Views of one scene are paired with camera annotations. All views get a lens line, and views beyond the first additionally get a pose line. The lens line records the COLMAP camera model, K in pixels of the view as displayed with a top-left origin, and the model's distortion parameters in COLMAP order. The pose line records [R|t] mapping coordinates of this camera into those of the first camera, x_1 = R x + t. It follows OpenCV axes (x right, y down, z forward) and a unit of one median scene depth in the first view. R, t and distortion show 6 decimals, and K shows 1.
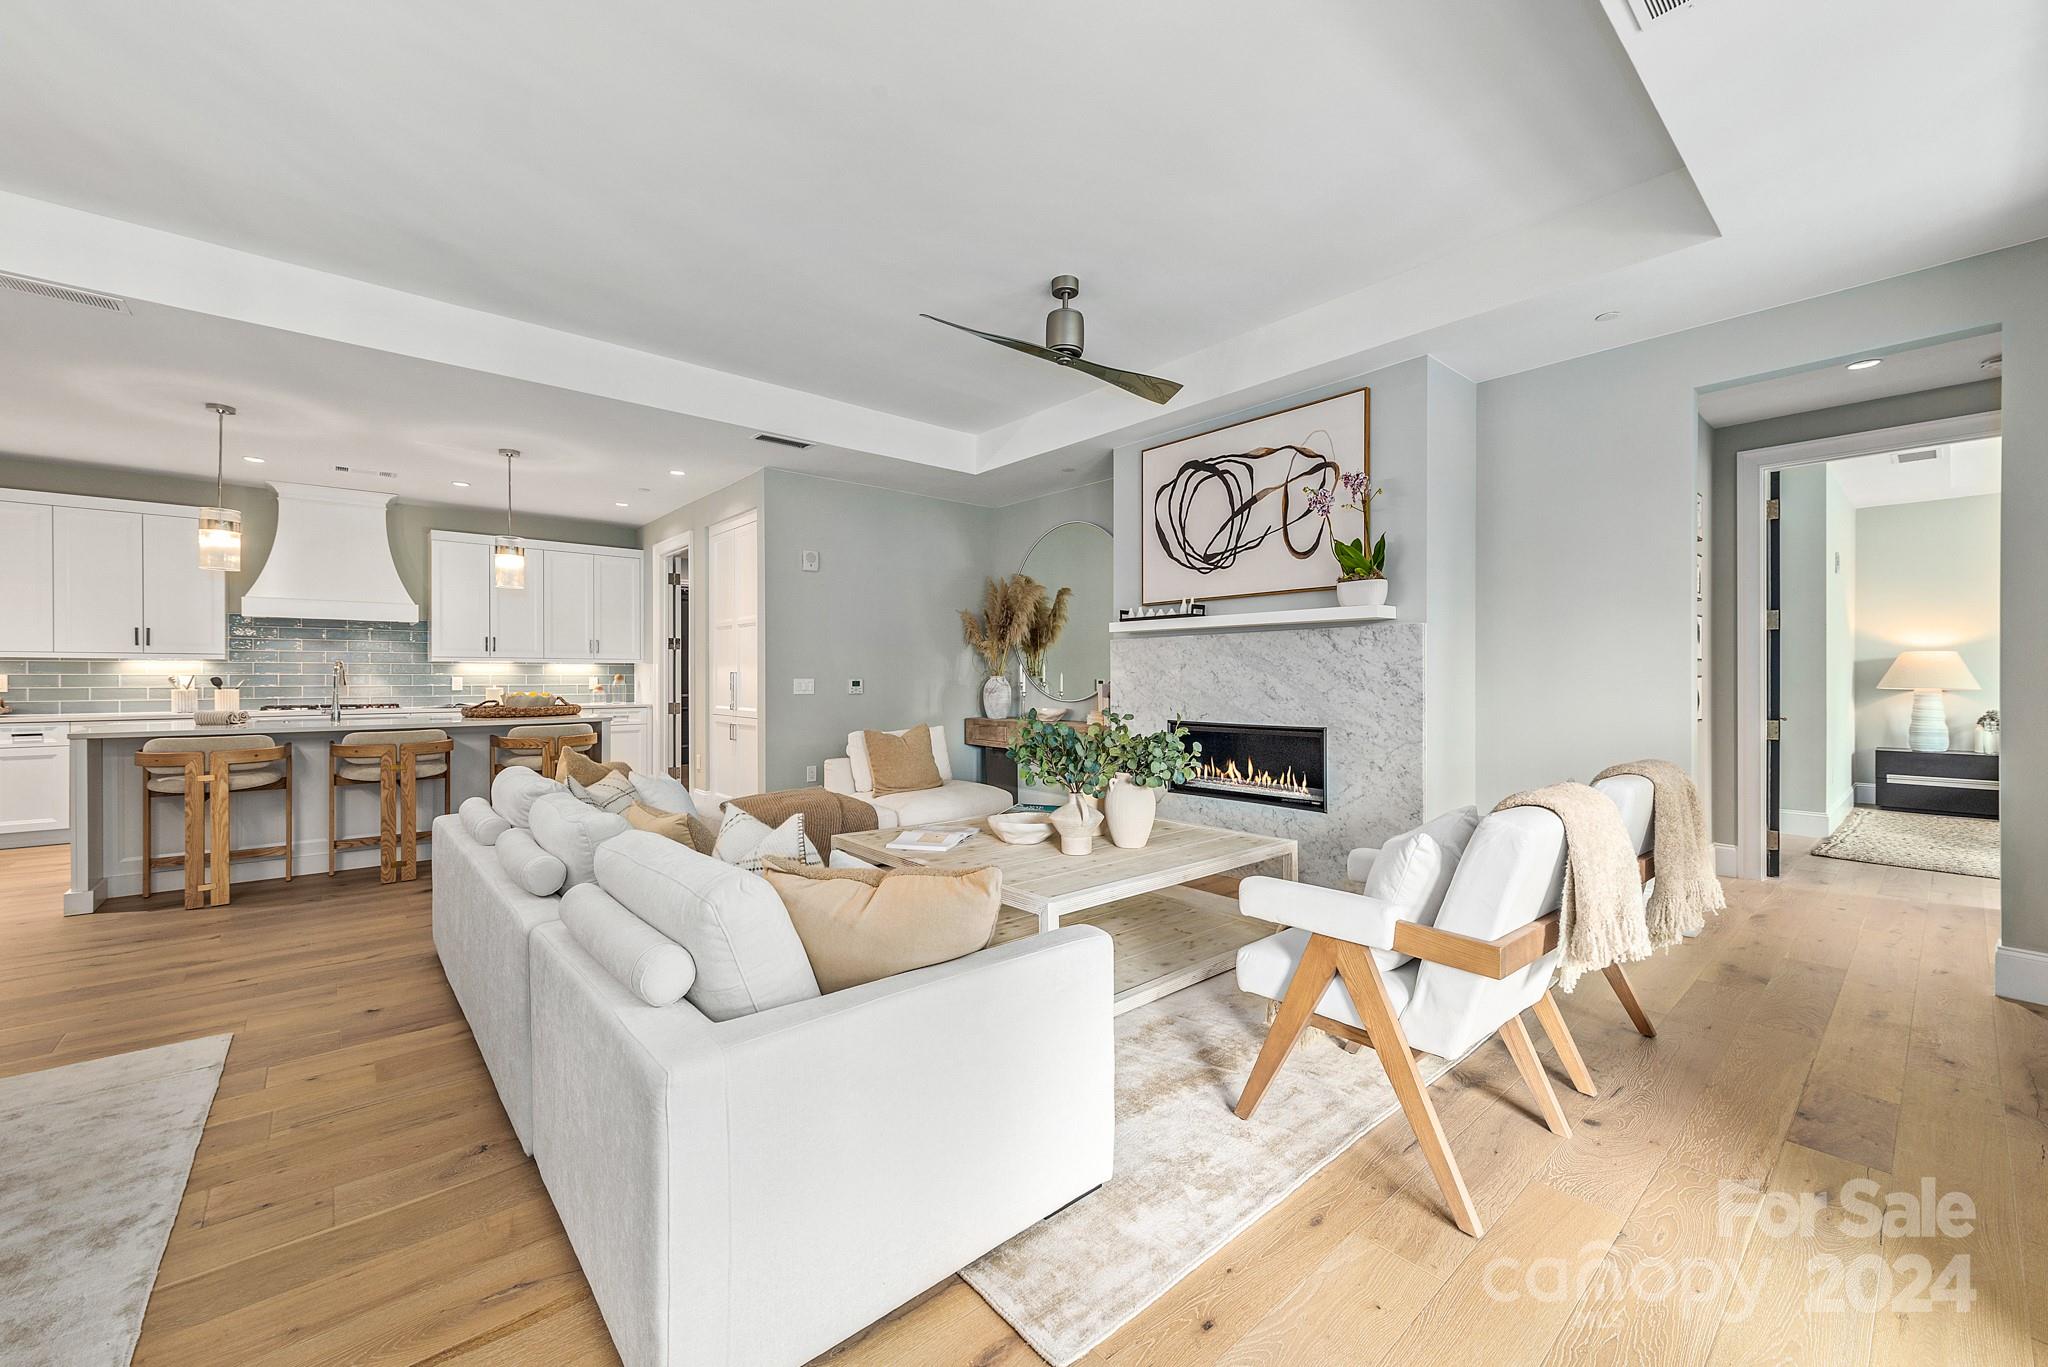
lens RADIAL K [[808.0, 0, 1023.0], [0, 808.0, 692.2], [0, 0, 1]] dist [0.010551, -0.002952]
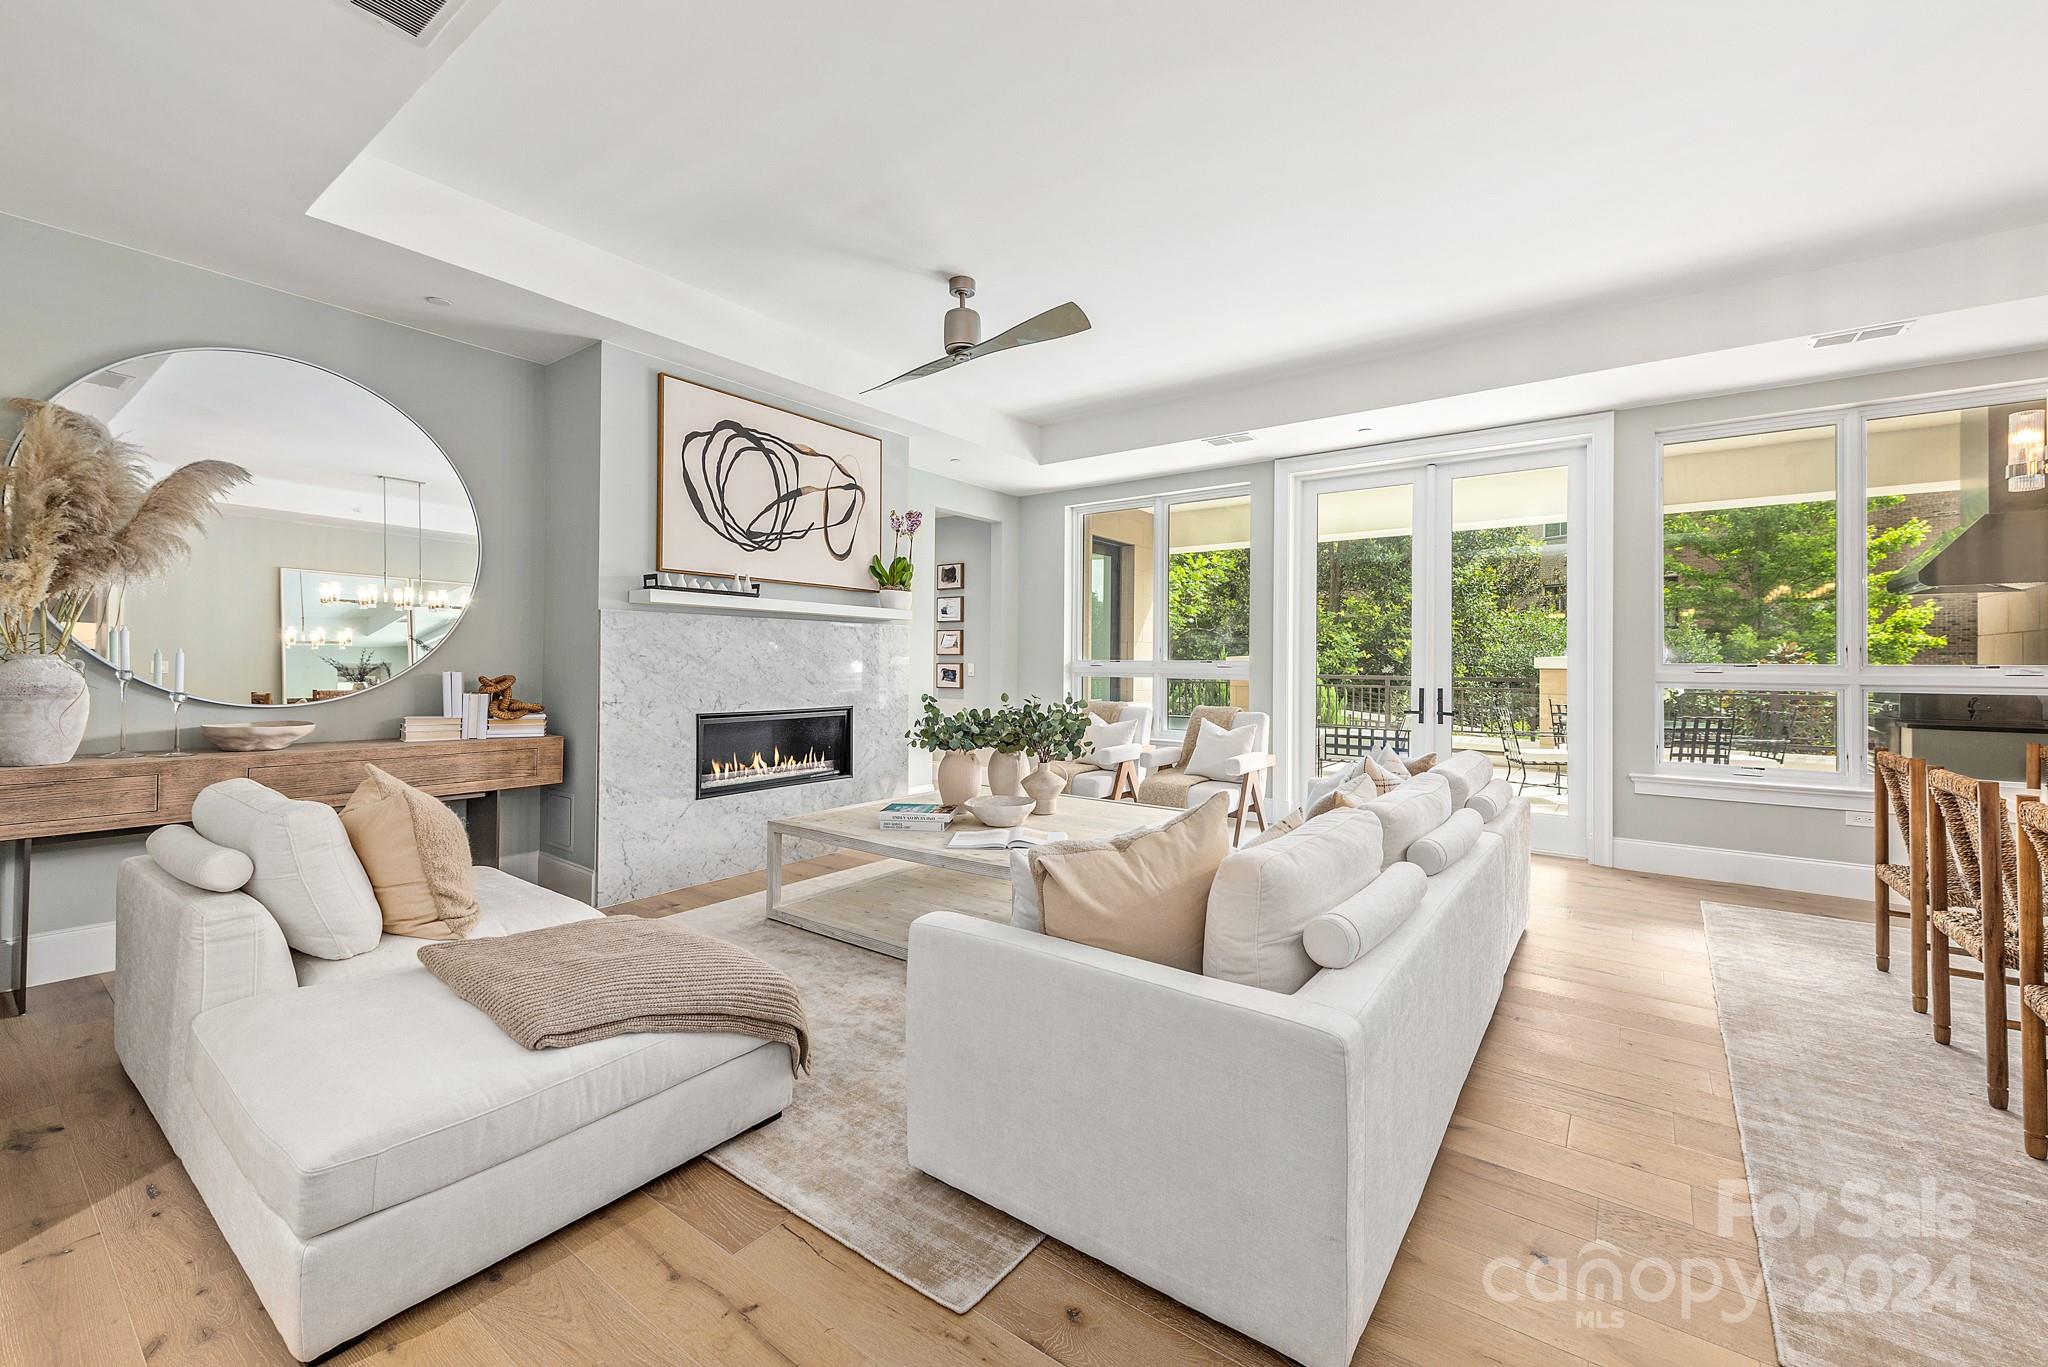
lens RADIAL K [[808.0, 0, 1051.2], [0, 808.0, 652.8], [0, 0, 1]] dist [0.010551, -0.002952]
pose [[-0.239301, 0.012731, 0.970862, -0.732411], [0.008775, 0.999902, -0.010949, -0.017289], [-0.970906, 0.005899, -0.239389, 0.865592]]
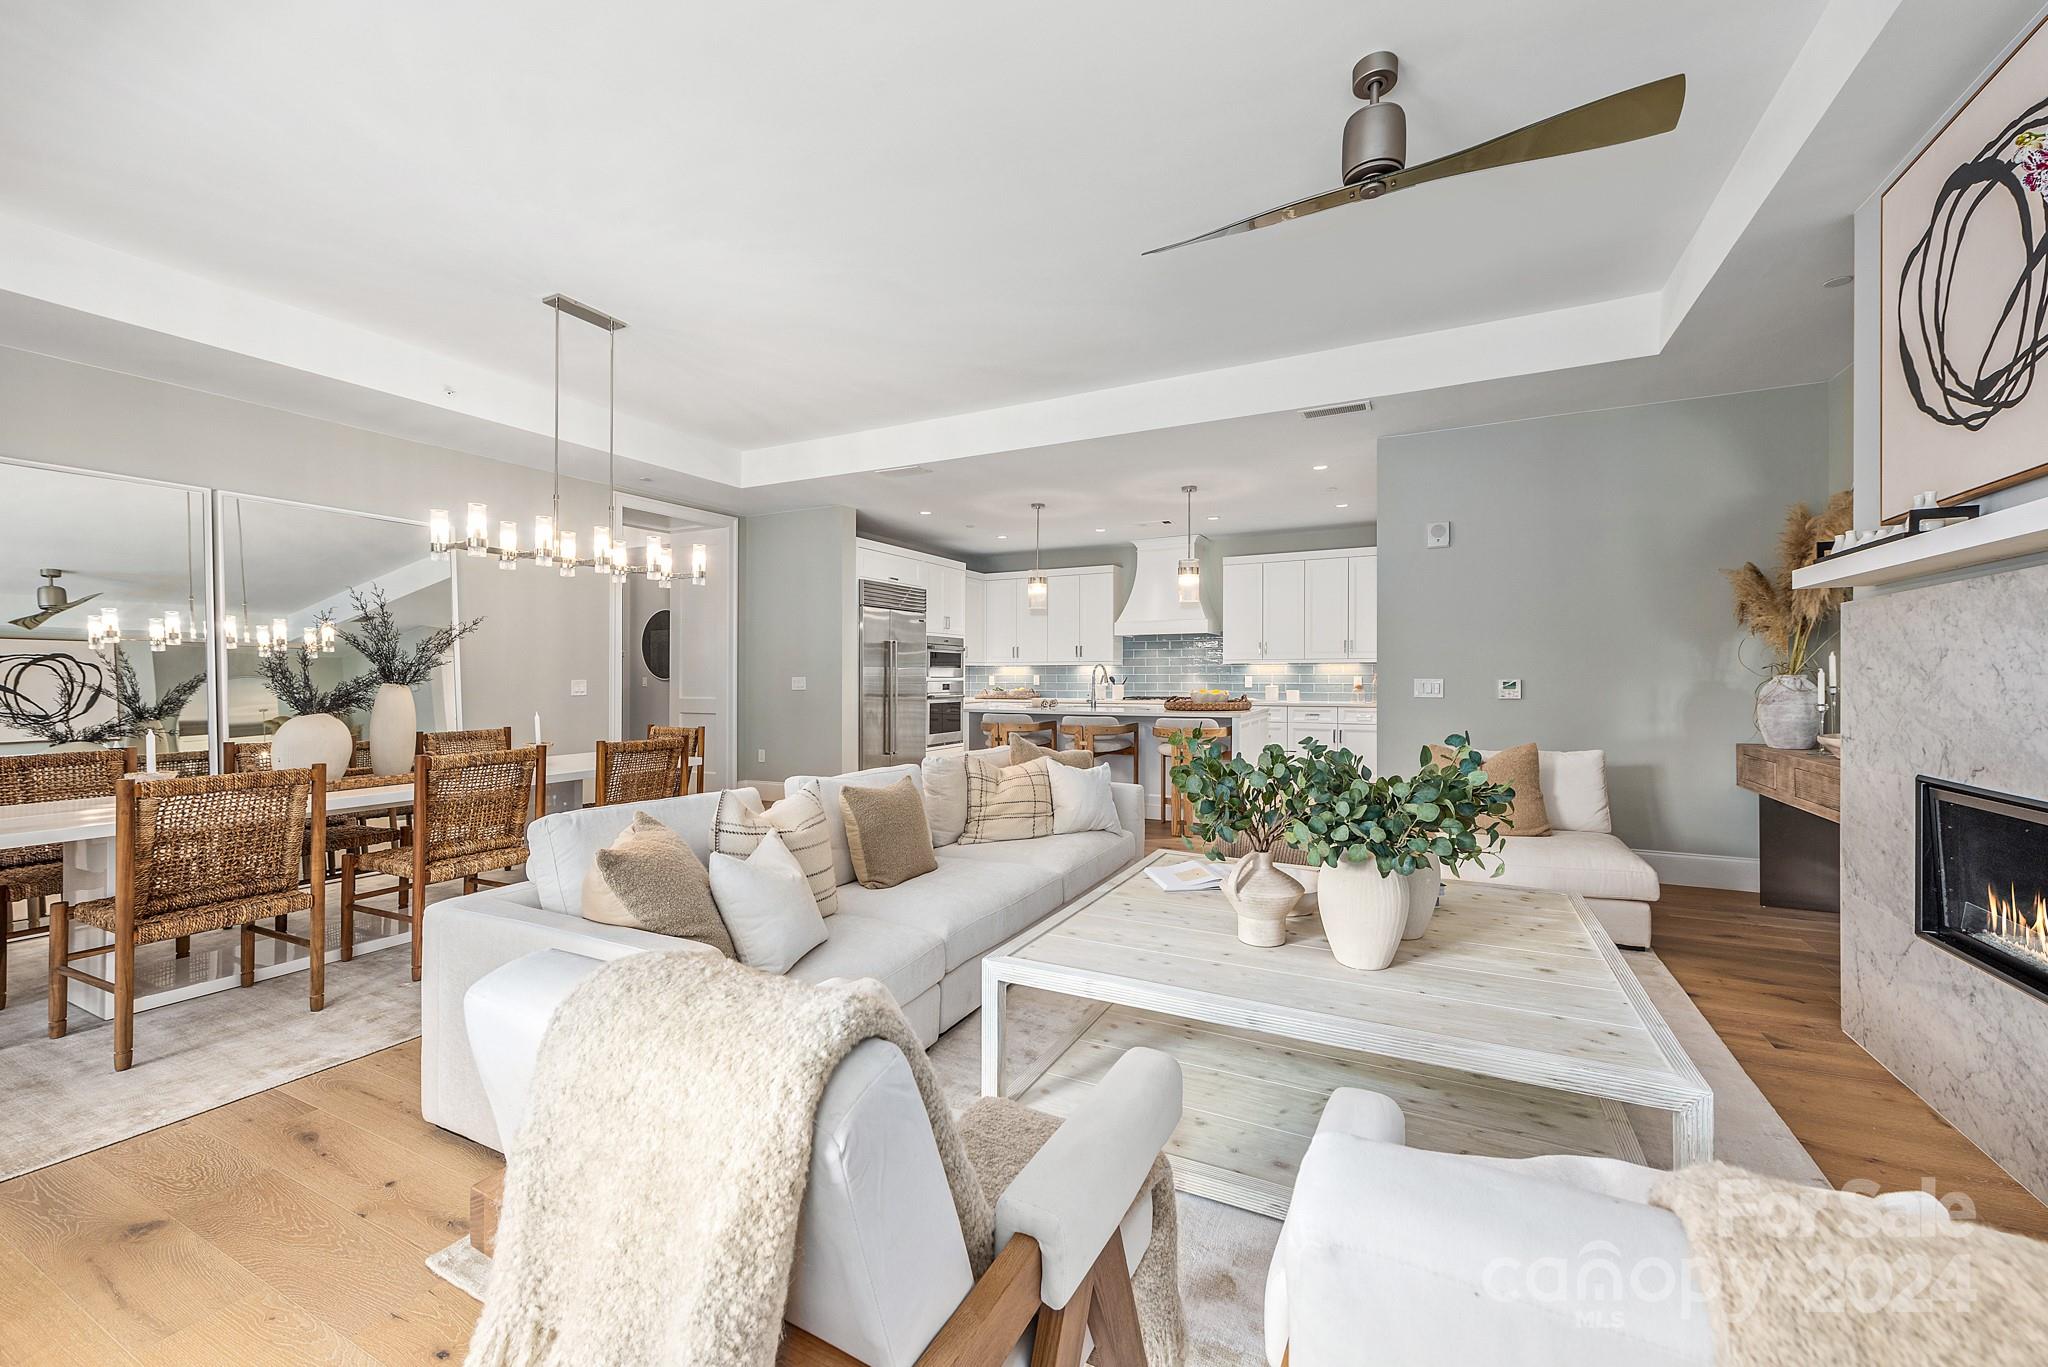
lens RADIAL K [[808.0, 0, 1030.2], [0, 808.0, 684.8], [0, 0, 1]] dist [0.010551, -0.002952]
pose [[0.371402, 0.010531, -0.928413, 0.423176], [-0.016872, 0.999847, 0.004591, -0.009779], [0.928319, 0.013959, 0.371523, 0.390438]]
